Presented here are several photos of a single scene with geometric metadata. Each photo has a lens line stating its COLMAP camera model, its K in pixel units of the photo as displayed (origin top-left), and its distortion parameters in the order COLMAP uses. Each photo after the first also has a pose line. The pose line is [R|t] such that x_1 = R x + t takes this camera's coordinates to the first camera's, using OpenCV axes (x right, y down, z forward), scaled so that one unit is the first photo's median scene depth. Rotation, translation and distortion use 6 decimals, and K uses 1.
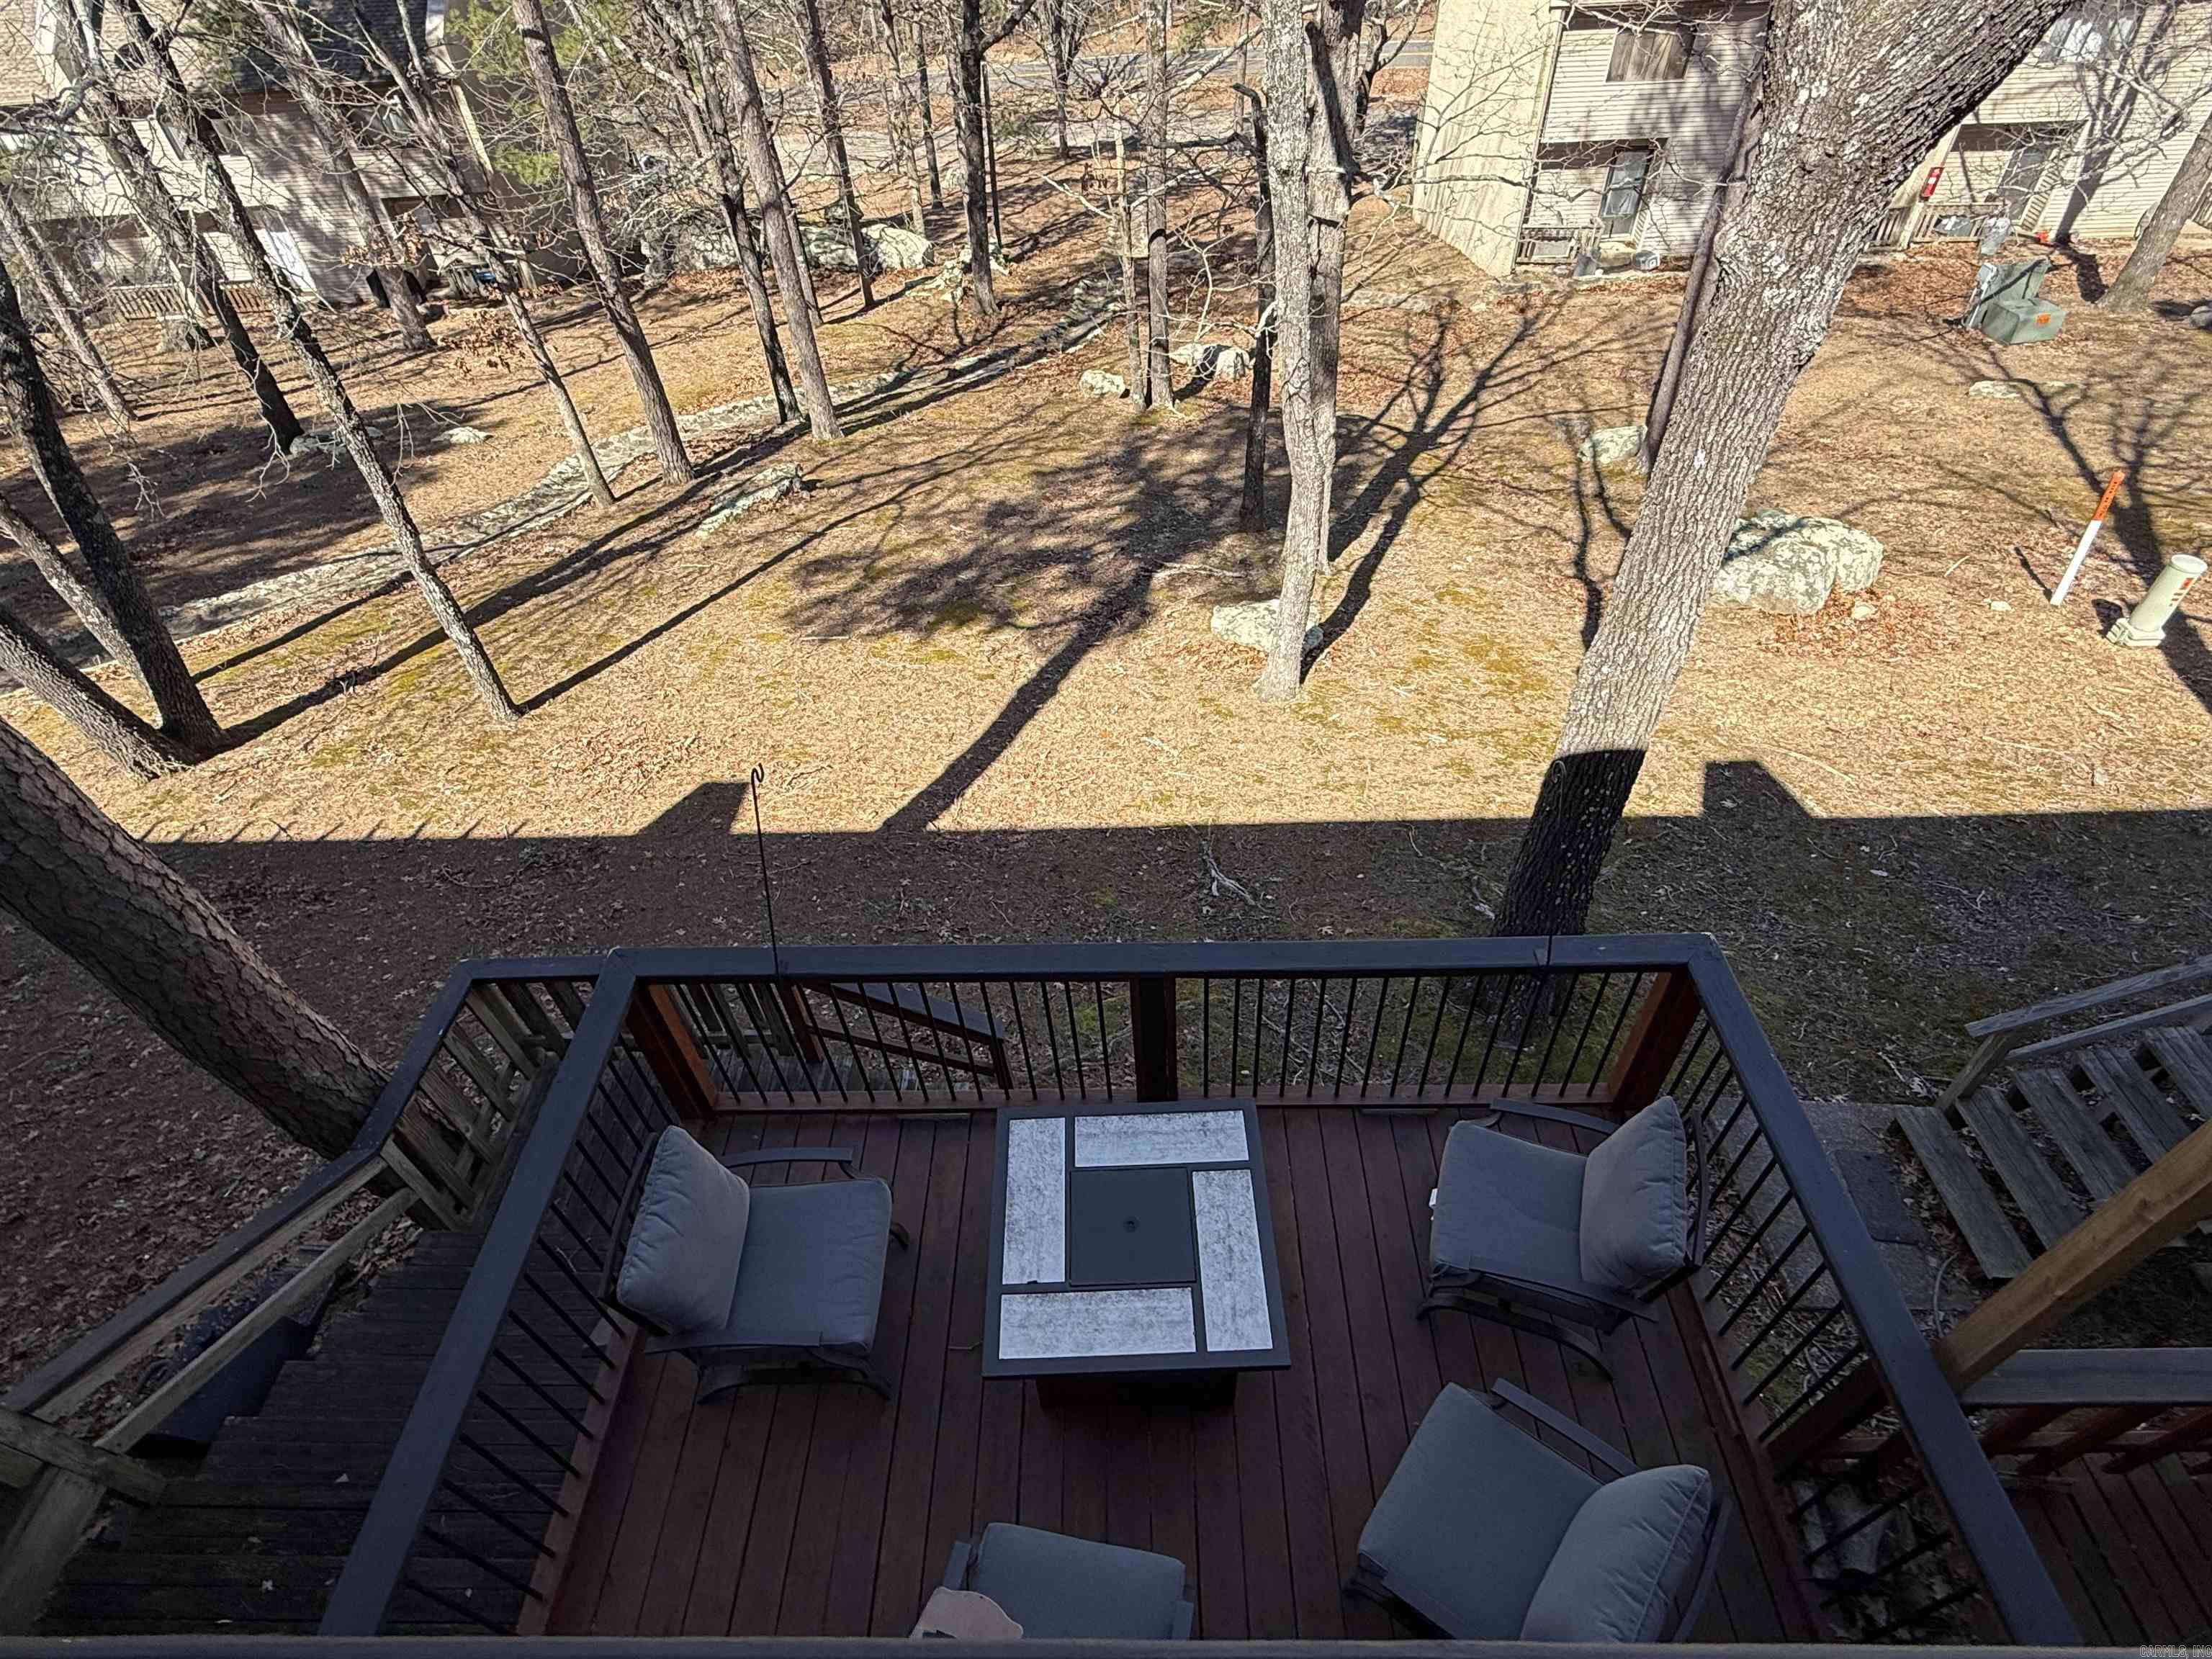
lens RADIAL K [[1132.2, 0, 1113.8], [0, 1132.2, 831.6], [0, 0, 1]] dist [-0.000688, -0.000030]
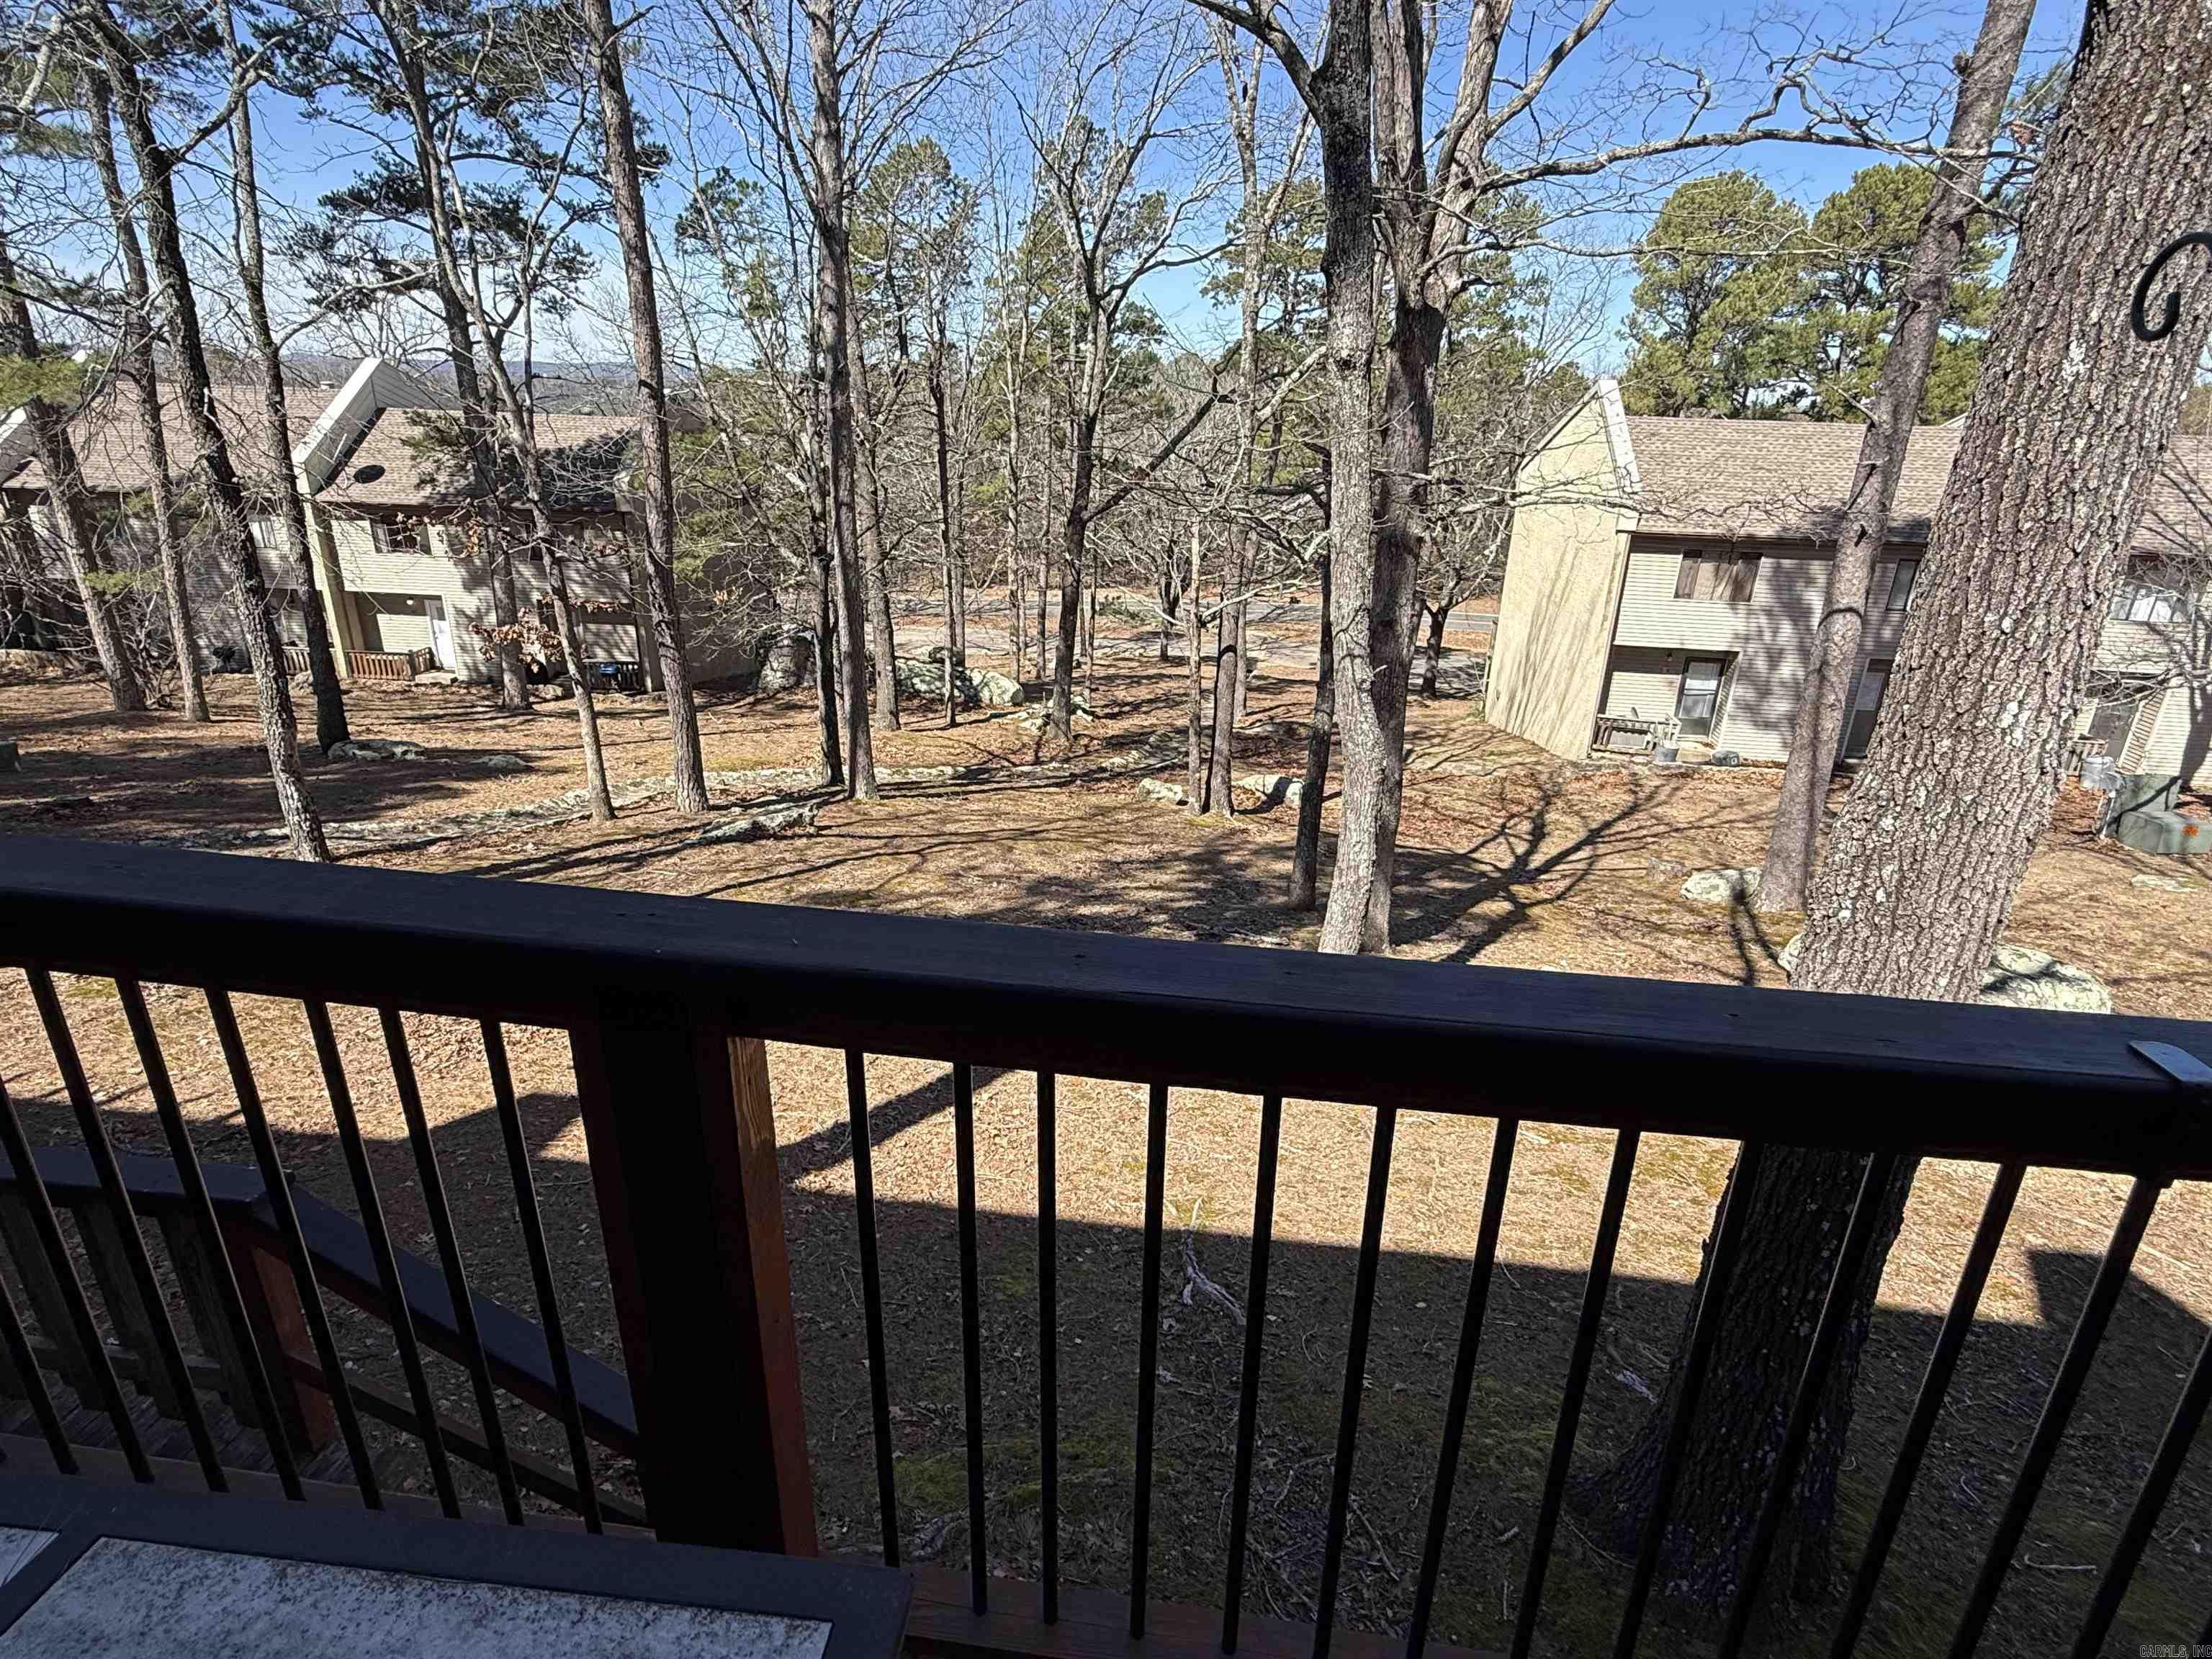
lens RADIAL K [[1132.2, 0, 1111.3], [0, 1132.2, 834.4], [0, 0, 1]] dist [-0.000688, -0.000030]
pose [[0.990959, 0.106302, -0.081855, 0.041834], [-0.130620, 0.903745, -0.407655, 0.047422], [0.030642, 0.414662, 0.909460, 0.185559]]
